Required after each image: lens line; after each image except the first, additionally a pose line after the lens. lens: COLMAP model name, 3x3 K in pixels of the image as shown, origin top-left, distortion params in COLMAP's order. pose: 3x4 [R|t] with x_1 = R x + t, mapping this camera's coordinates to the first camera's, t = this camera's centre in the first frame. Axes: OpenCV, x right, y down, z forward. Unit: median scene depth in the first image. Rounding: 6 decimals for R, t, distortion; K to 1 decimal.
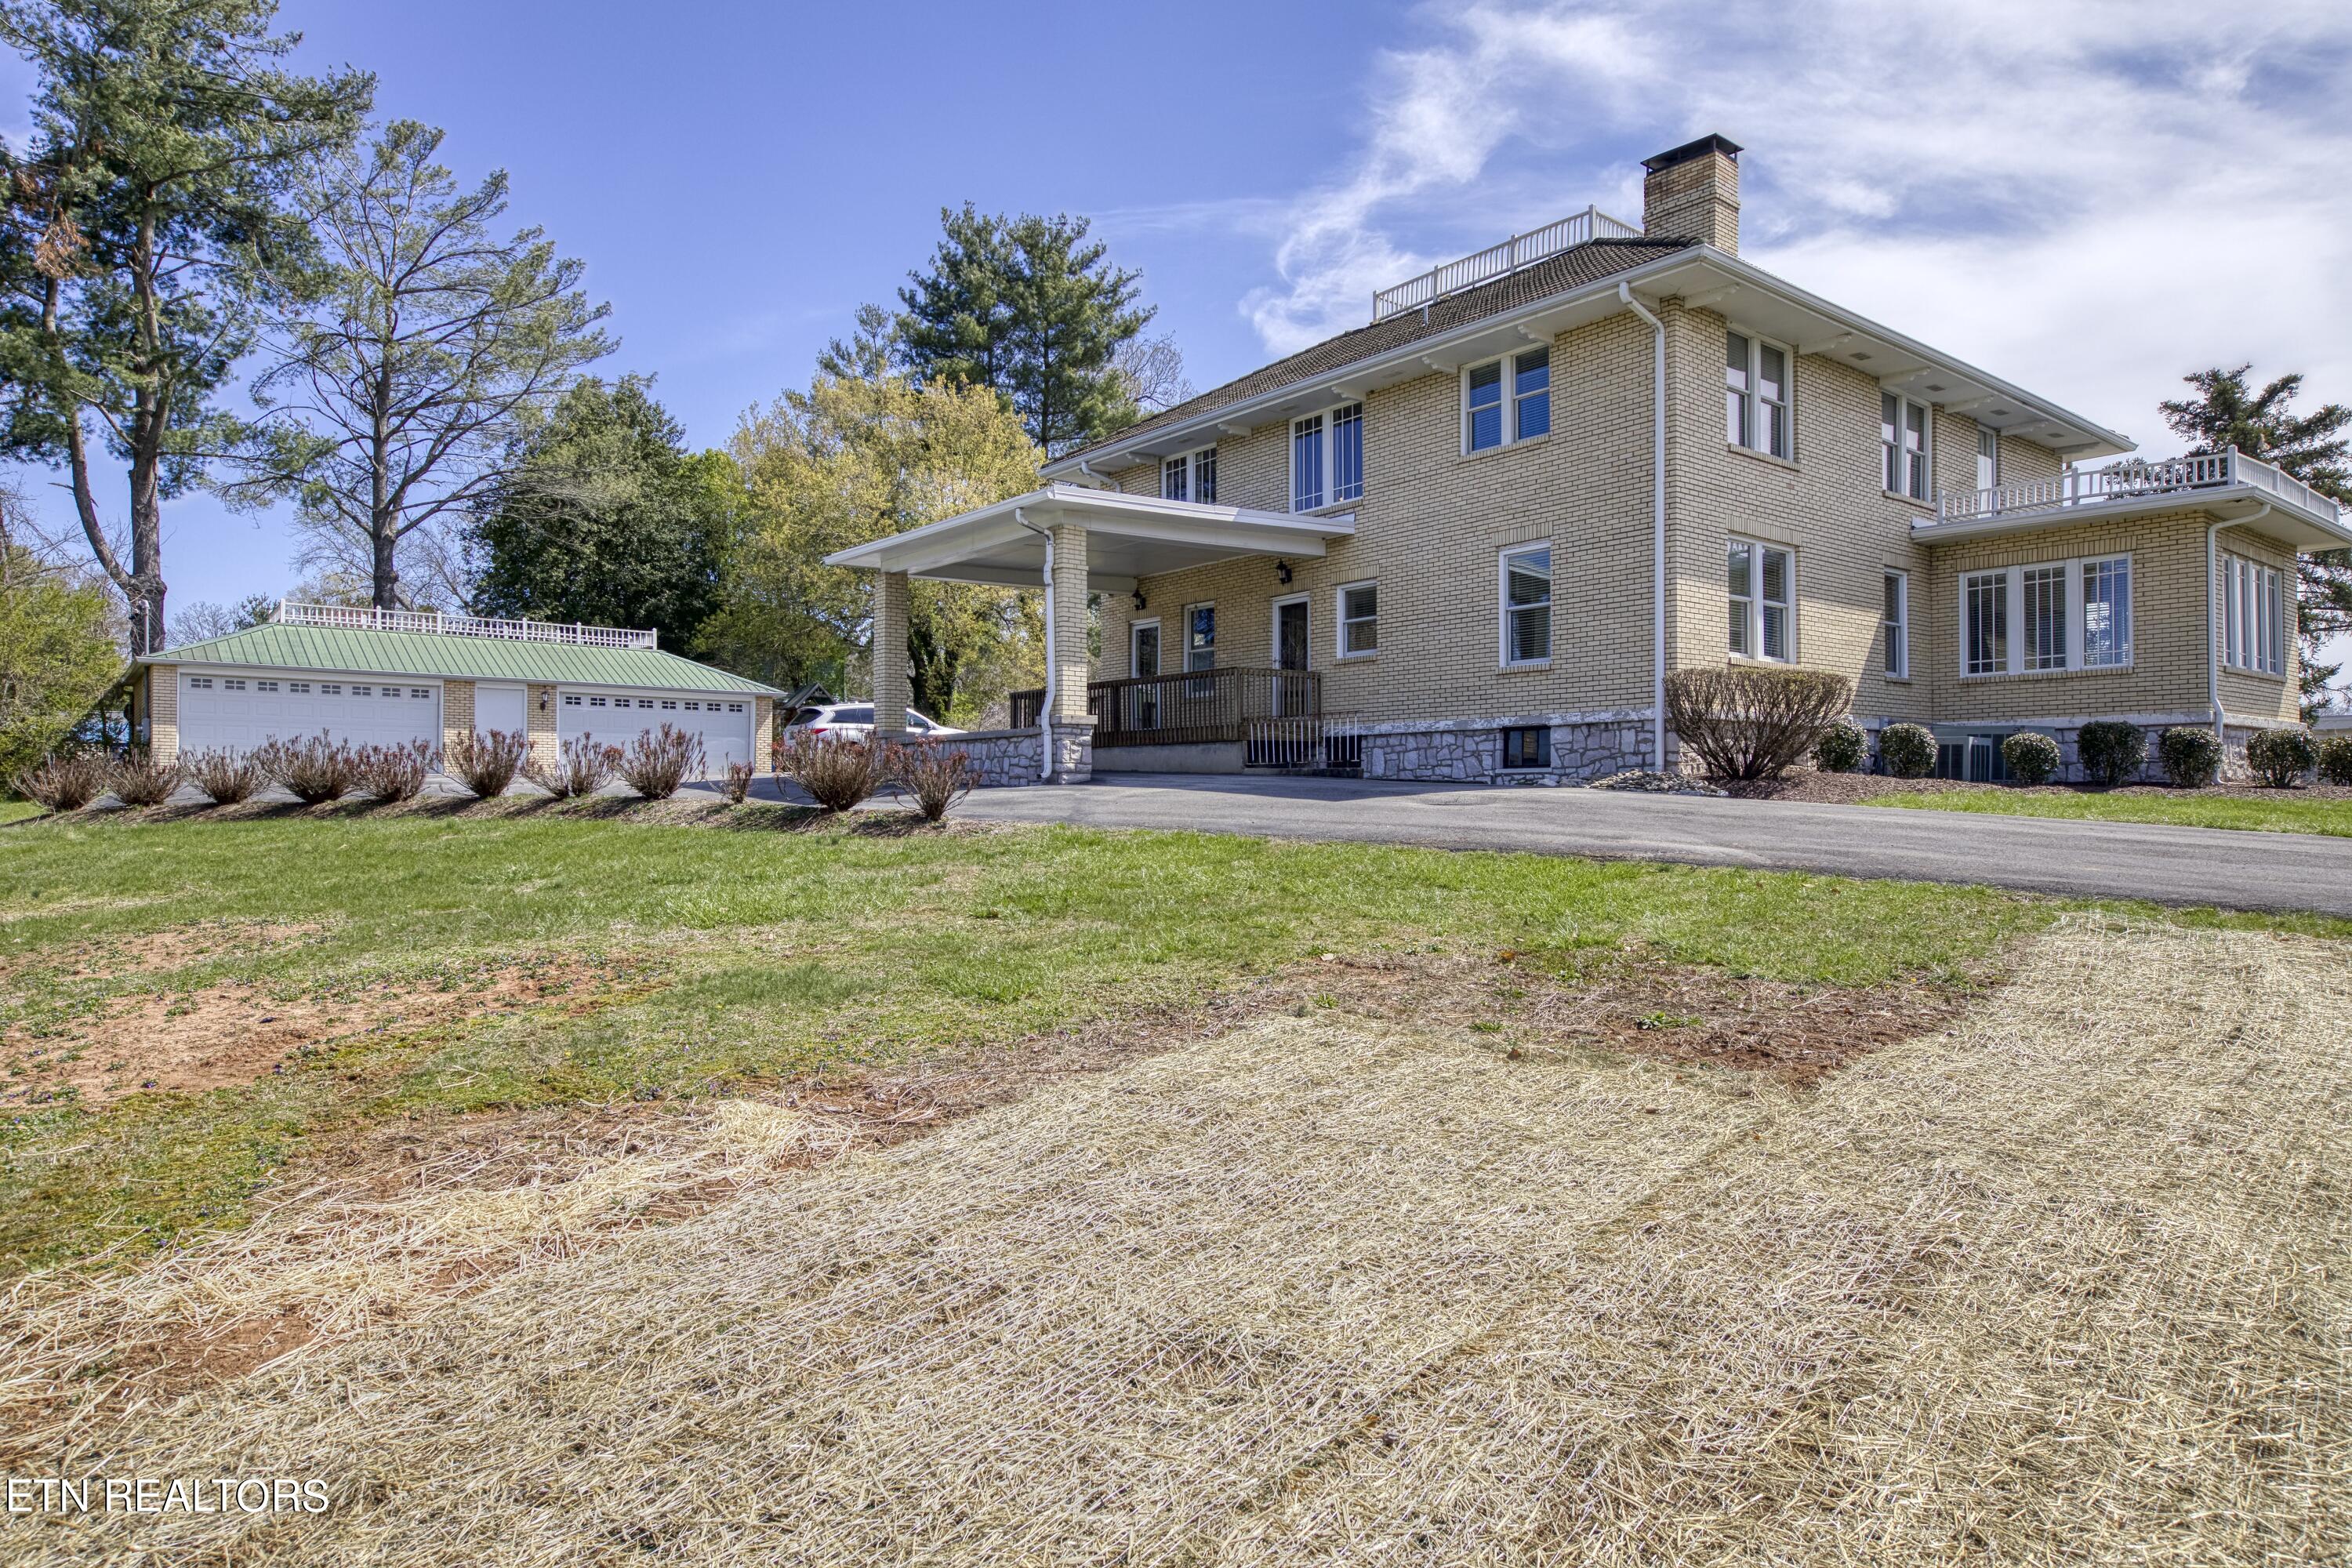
lens RADIAL K [[1319.2, 0, 1178.0], [0, 1319.2, 778.8], [0, 0, 1]] dist [0.000328, 0.000060]
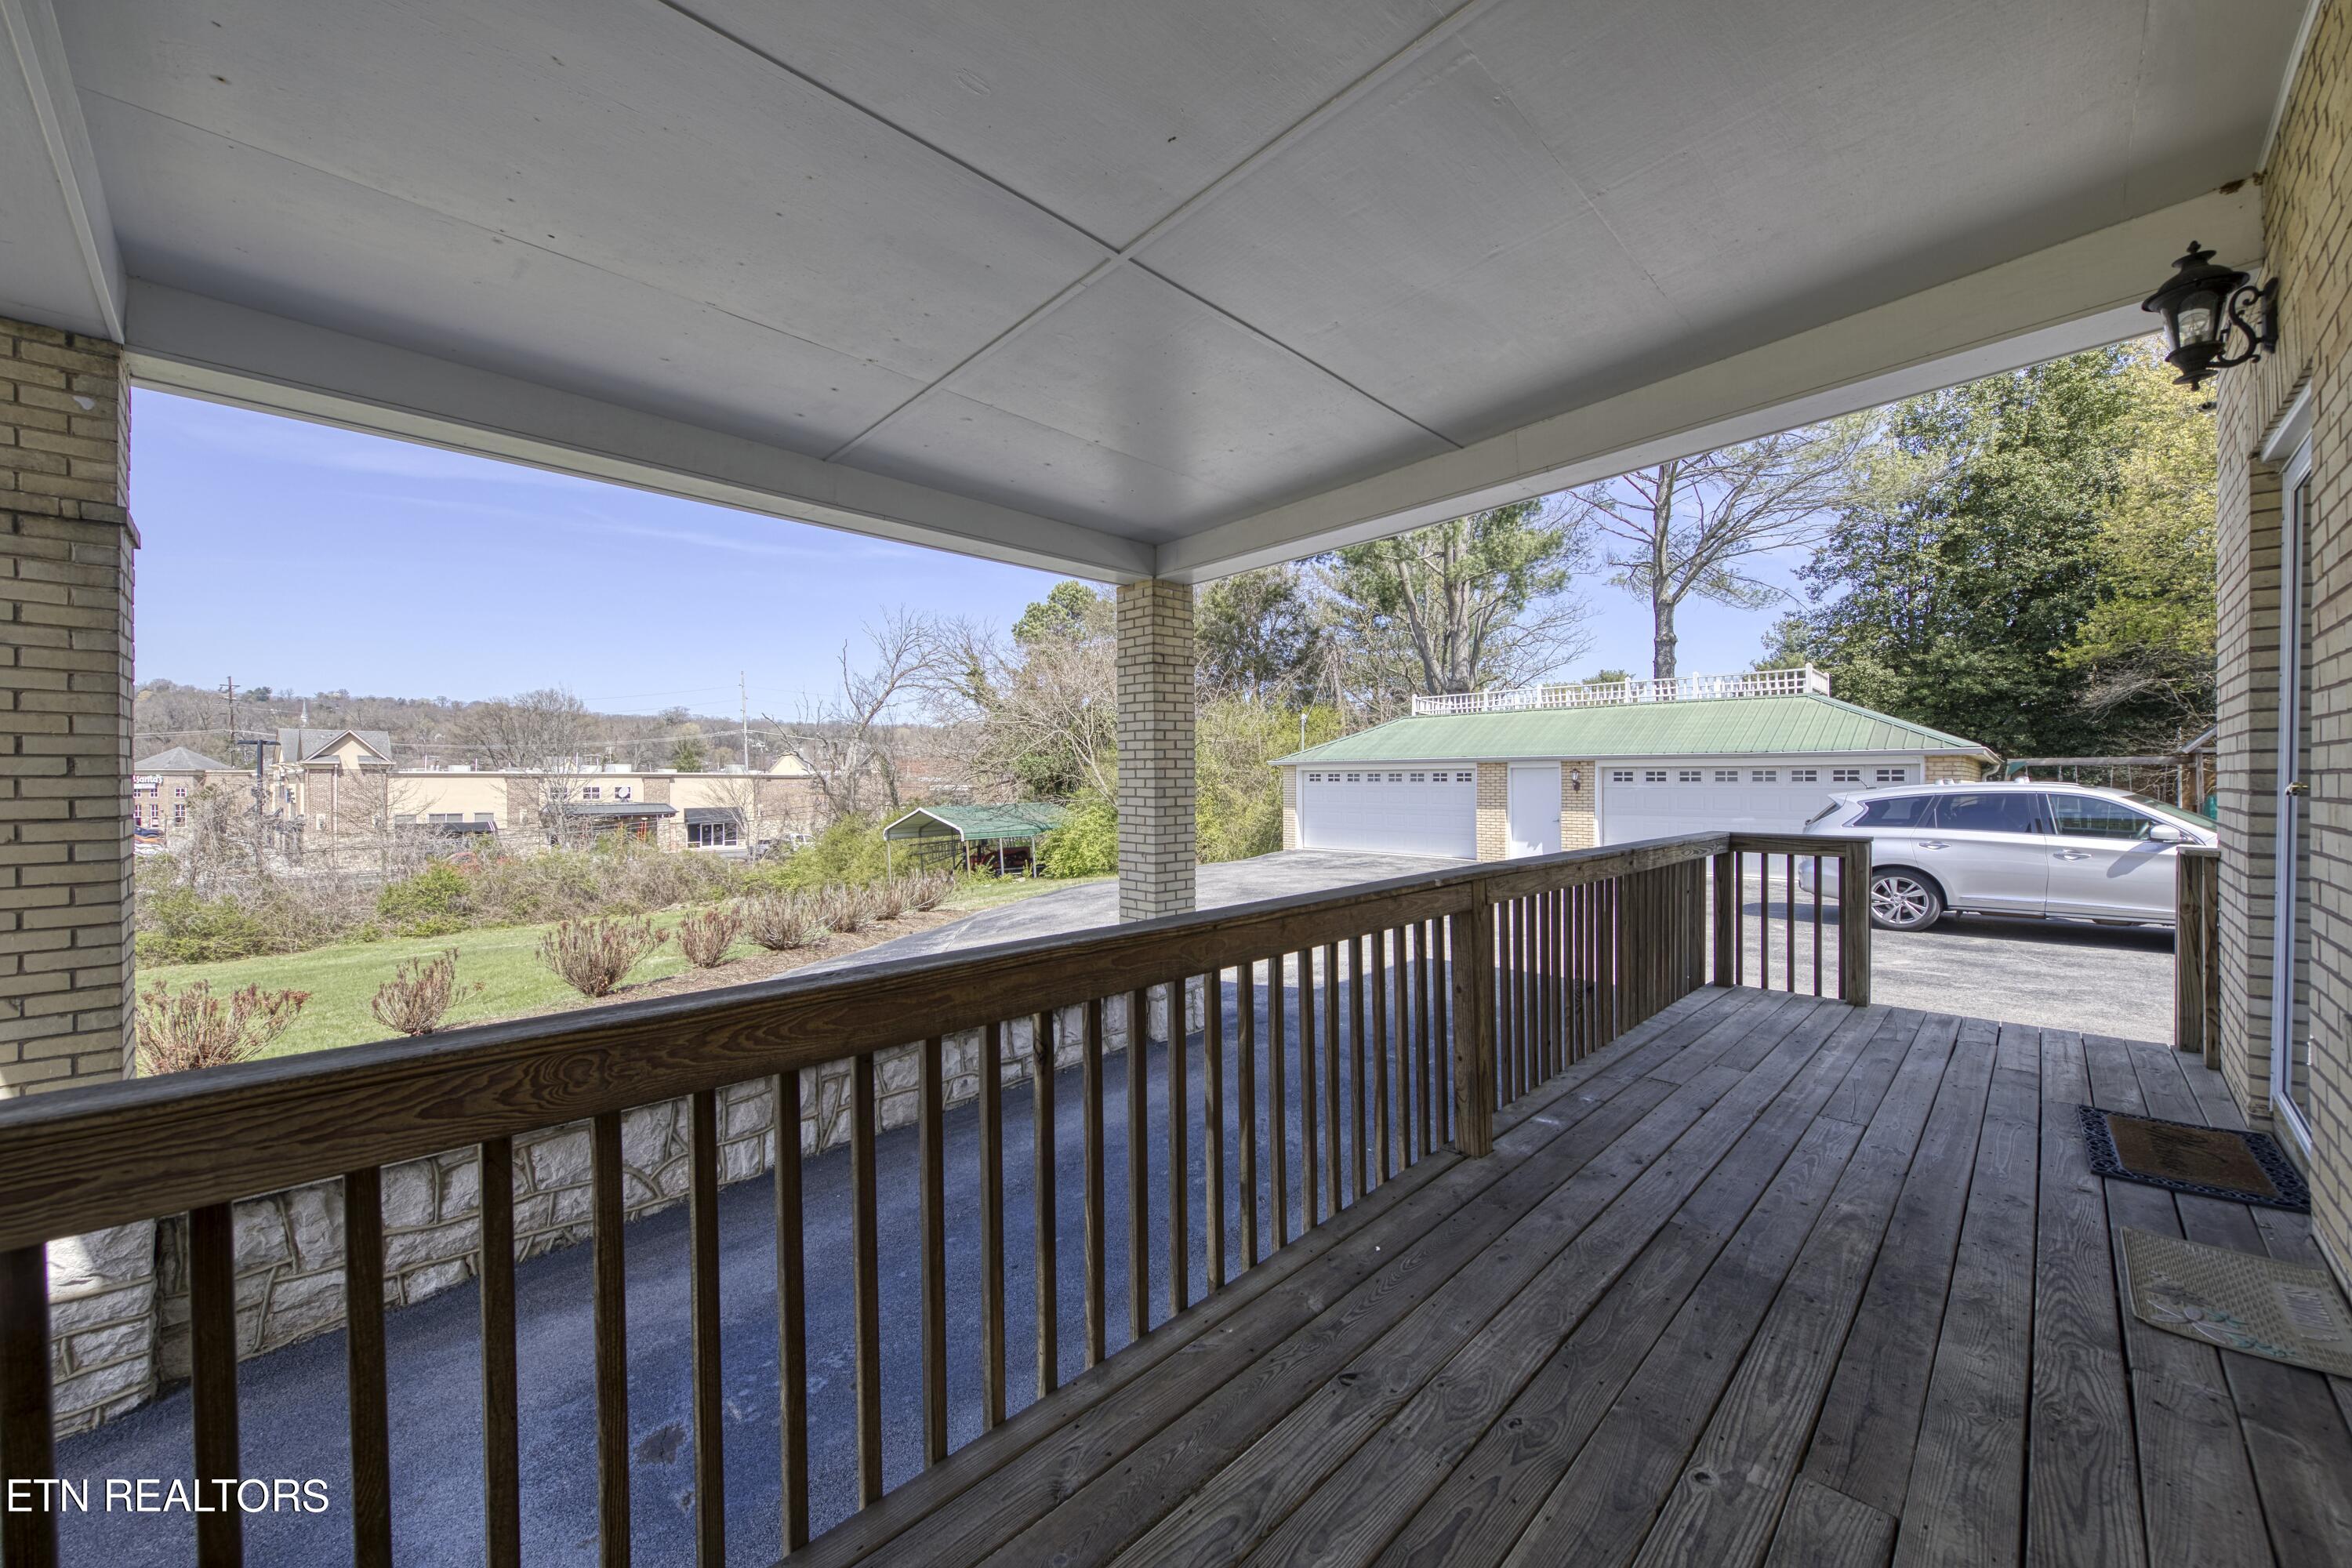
lens RADIAL K [[886.0, 0, 1176.2], [0, 886.0, 787.7], [0, 0, 1]] dist [0.000028, 0.000002]
pose [[0.148842, 0.006438, -0.988840, 0.045061], [0.012760, 0.999883, 0.008431, -0.064307], [0.988779, -0.013872, 0.148743, 0.681297]]
